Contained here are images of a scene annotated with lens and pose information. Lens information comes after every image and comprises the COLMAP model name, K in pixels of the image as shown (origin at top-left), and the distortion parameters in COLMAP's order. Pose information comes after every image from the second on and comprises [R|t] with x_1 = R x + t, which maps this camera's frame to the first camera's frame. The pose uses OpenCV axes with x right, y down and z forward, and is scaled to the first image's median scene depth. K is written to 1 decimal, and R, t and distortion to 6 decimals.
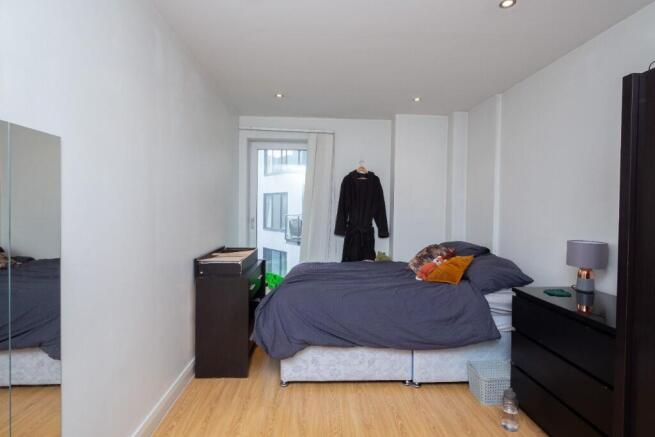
lens RADIAL K [[326.8, 0, 328.3], [0, 326.8, 215.7], [0, 0, 1]] dist [0.001566, -0.000294]
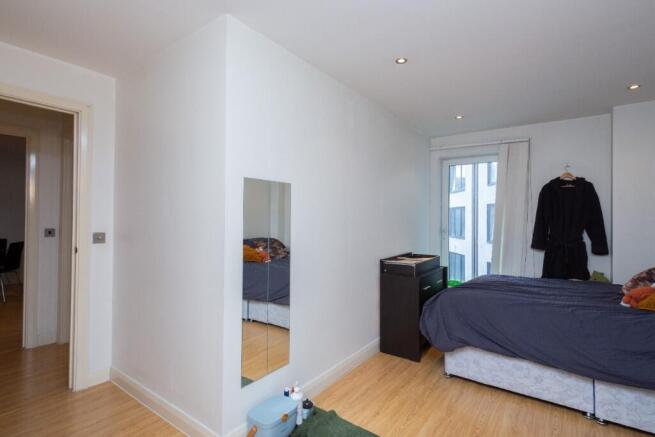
lens RADIAL K [[326.8, 0, 328.3], [0, 326.8, 215.7], [0, 0, 1]] dist [0.001566, -0.000294]
pose [[0.776260, -0.014234, -0.630252, 0.253713], [-0.008672, 0.999409, -0.033252, 0.002441], [0.630353, 0.031277, 0.775678, -0.150112]]
